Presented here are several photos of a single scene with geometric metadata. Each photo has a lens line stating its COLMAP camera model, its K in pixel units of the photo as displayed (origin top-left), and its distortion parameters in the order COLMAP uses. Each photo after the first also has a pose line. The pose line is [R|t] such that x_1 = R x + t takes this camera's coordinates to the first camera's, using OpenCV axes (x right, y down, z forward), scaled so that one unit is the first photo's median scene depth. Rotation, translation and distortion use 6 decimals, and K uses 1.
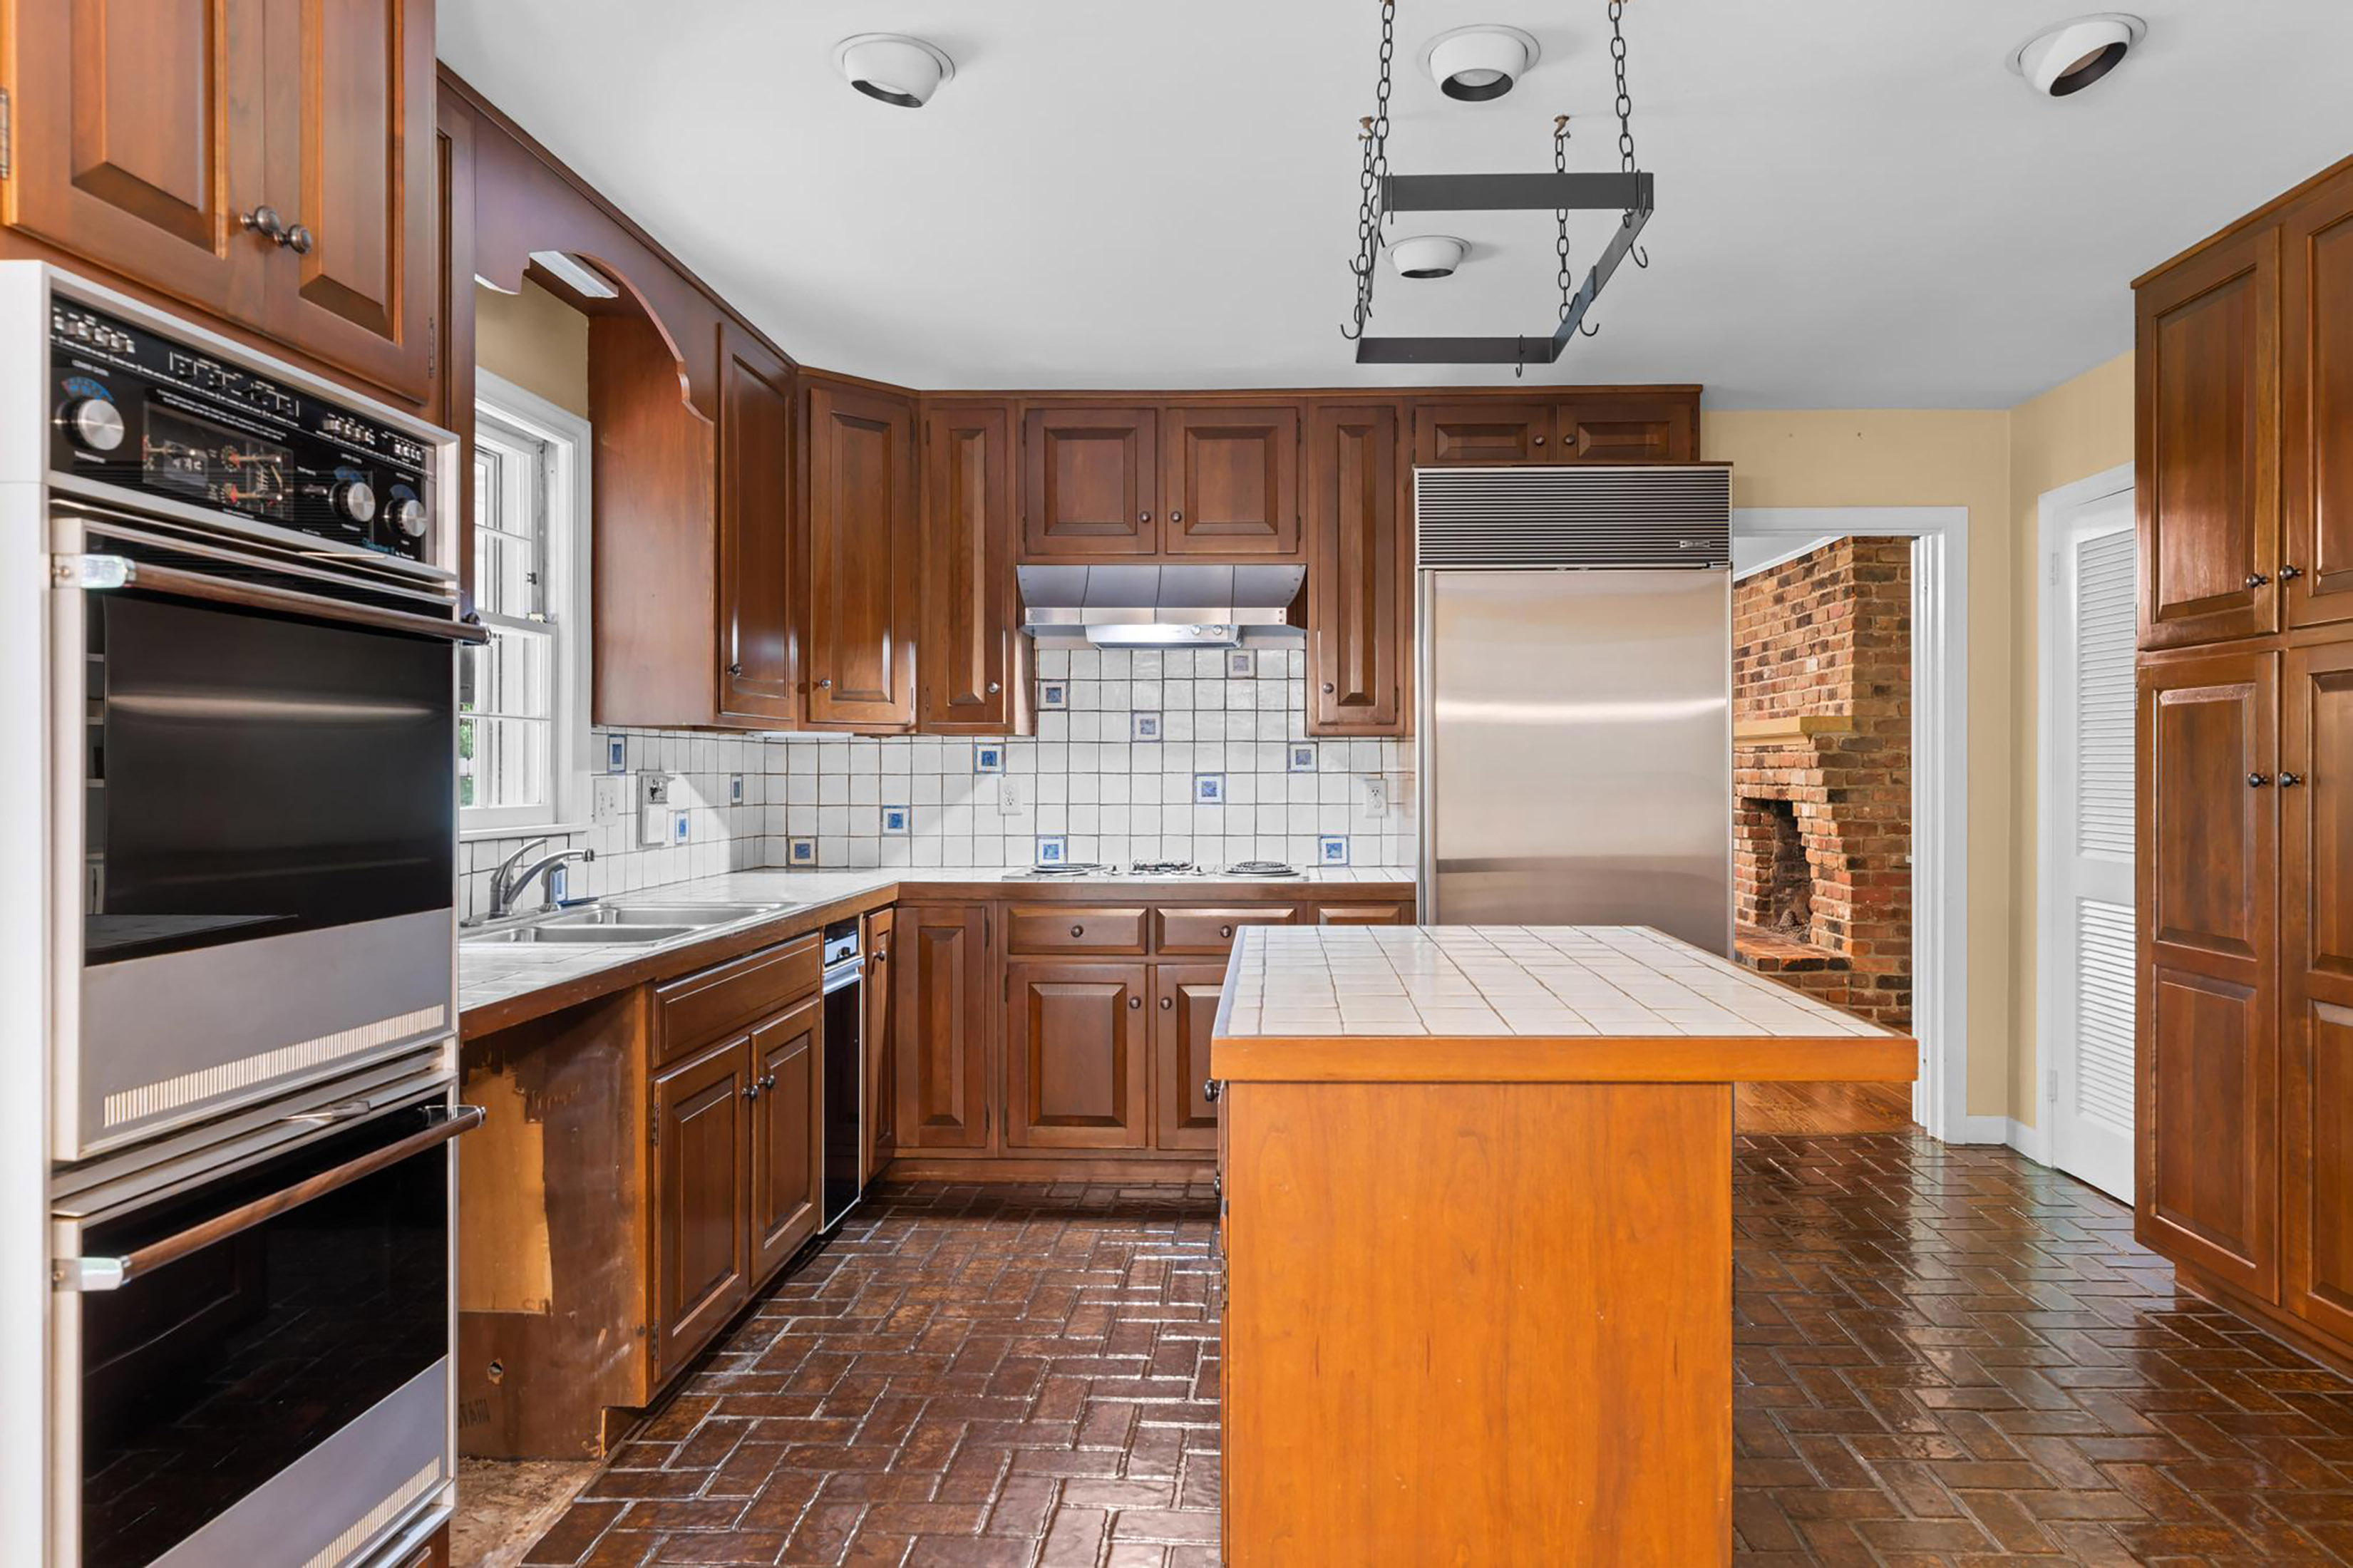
lens RADIAL K [[1409.8, 0, 1184.1], [0, 1409.8, 775.4], [0, 0, 1]] dist [-0.001677, 0.001867]
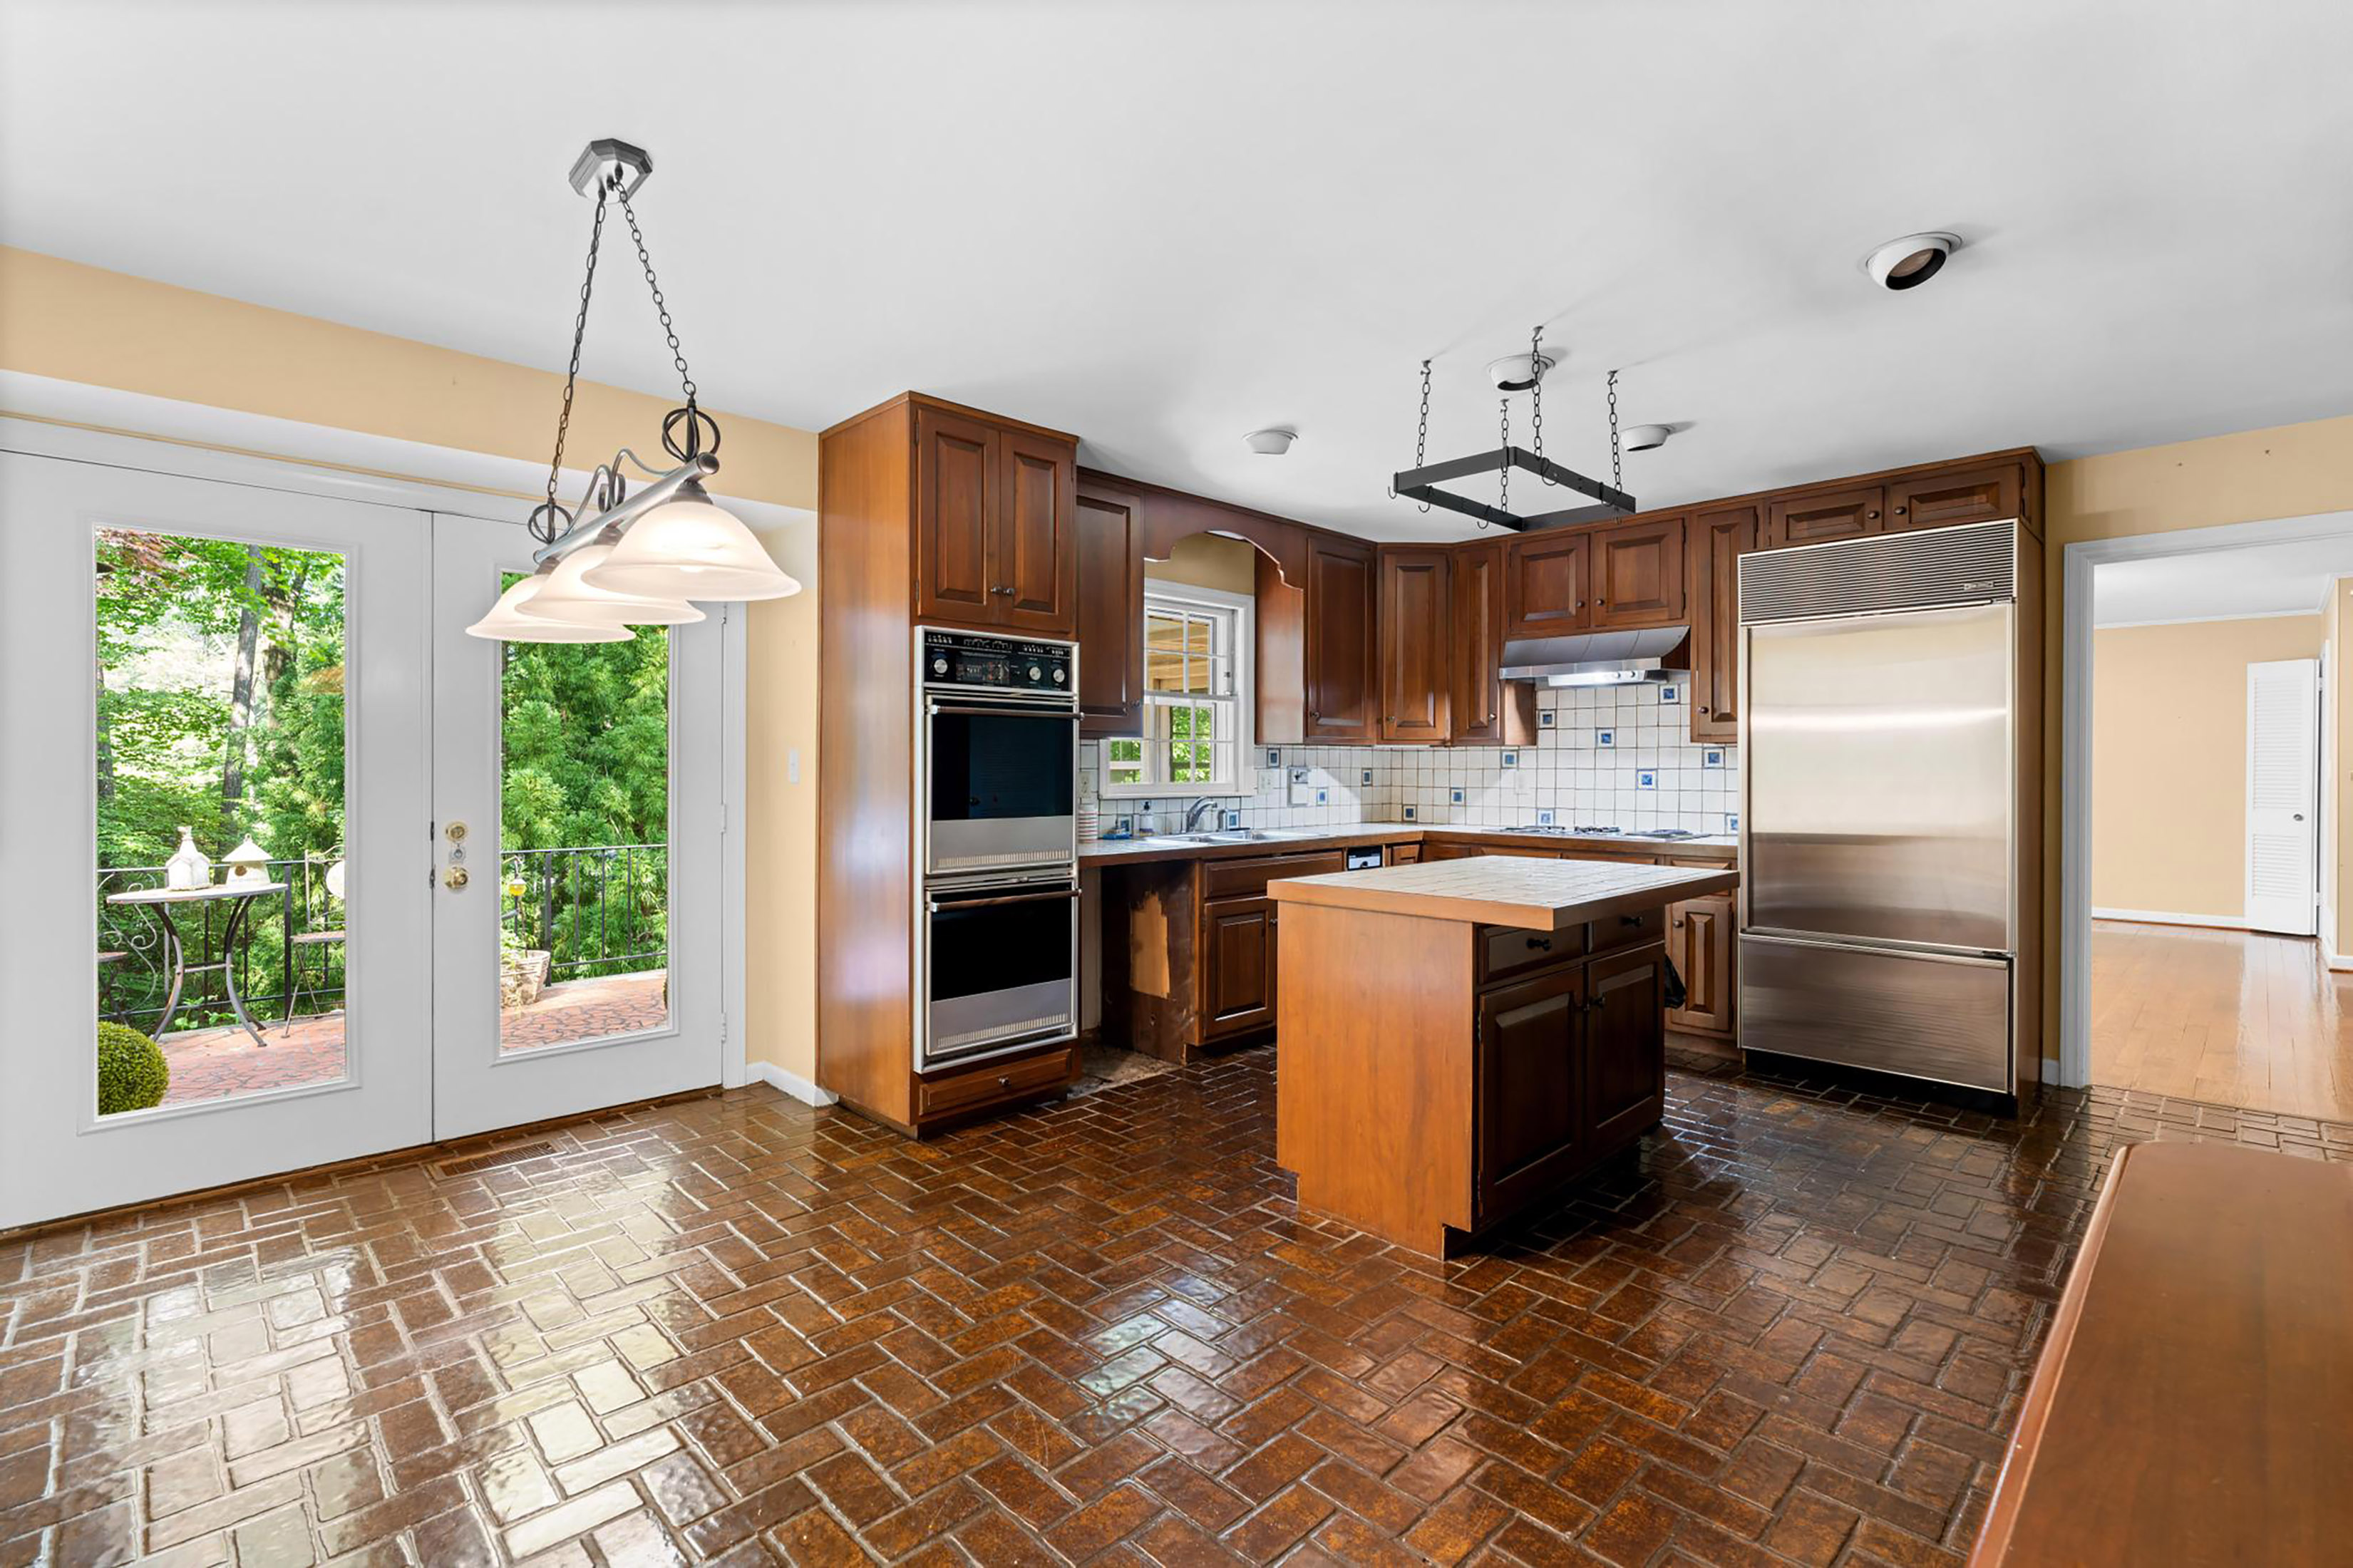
lens RADIAL K [[1063.9, 0, 1182.2], [0, 1063.9, 776.7], [0, 0, 1]] dist [-0.000530, 0.000103]
pose [[0.721546, 0.007706, -0.692323, 0.586347], [-0.004277, 0.999969, 0.006672, 0.001496], [0.692353, -0.001854, 0.721557, -0.190894]]
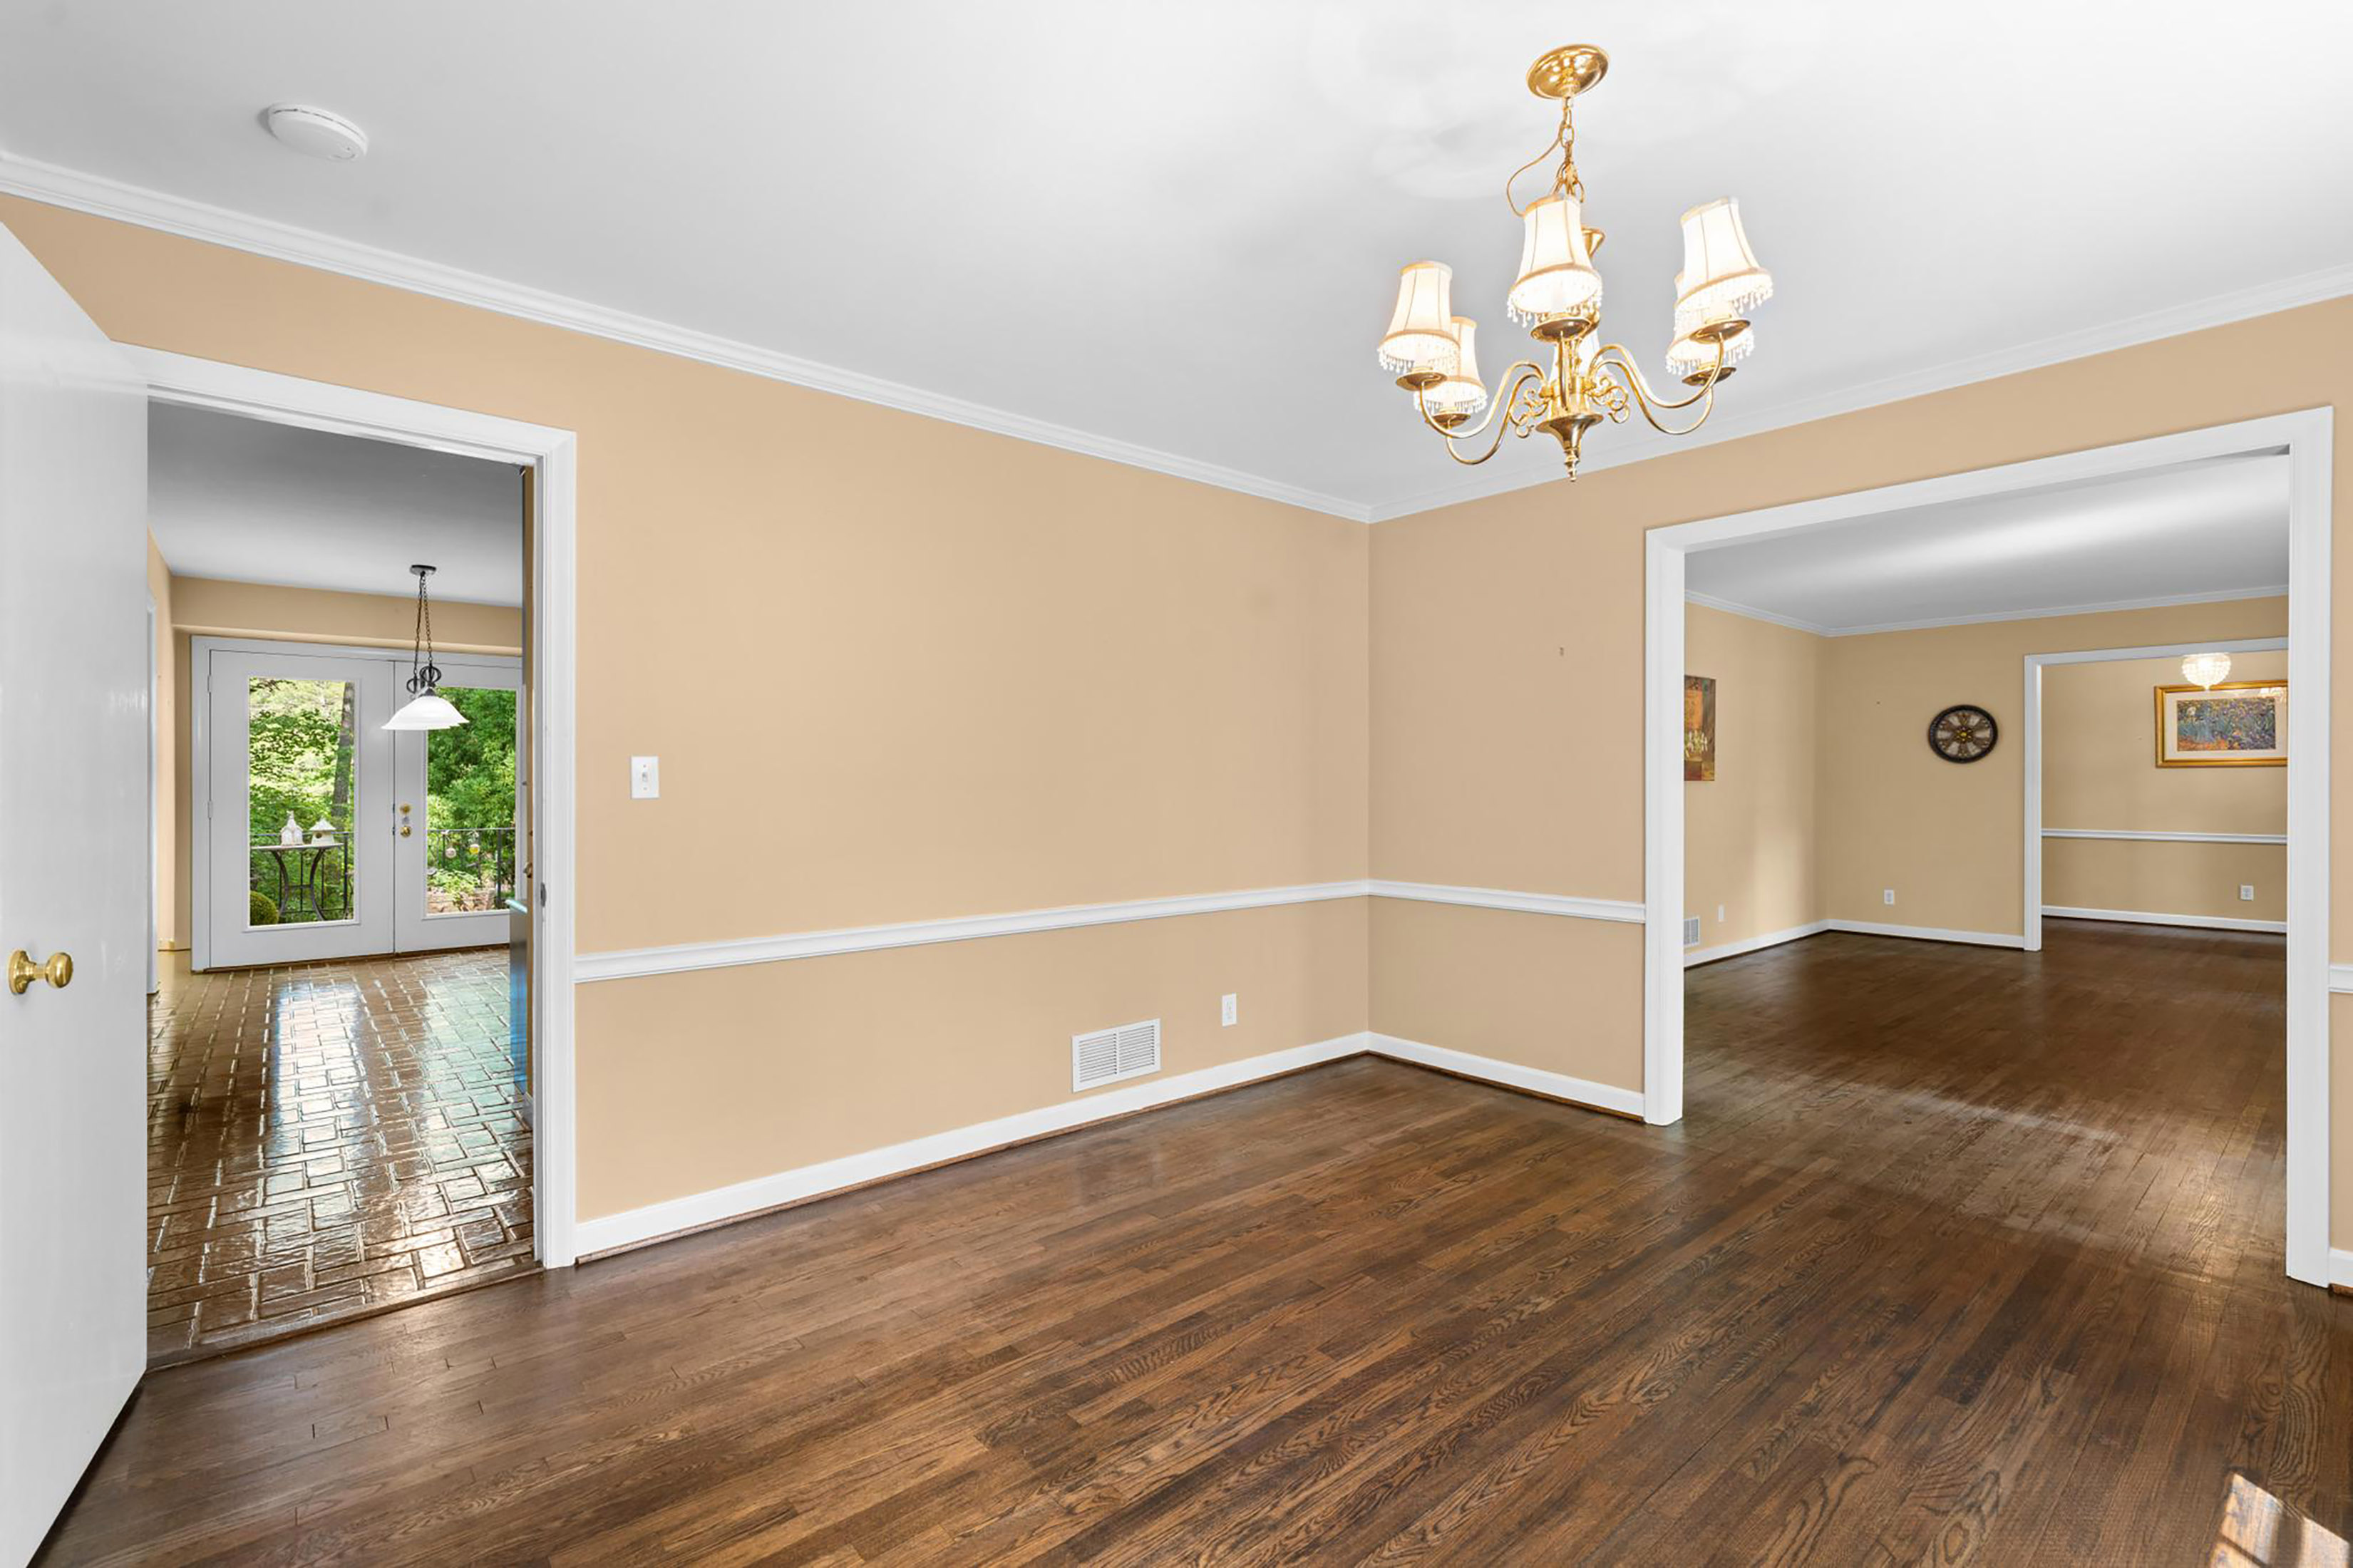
lens RADIAL K [[1063.9, 0, 1171.7], [0, 1063.9, 781.9], [0, 0, 1]] dist [-0.000530, 0.000103]
pose [[0.670168, 0.003820, -0.742200, 1.665738], [-0.003422, 0.999992, 0.002057, -0.001369], [0.742201, 0.001161, 0.670176, -0.221873]]
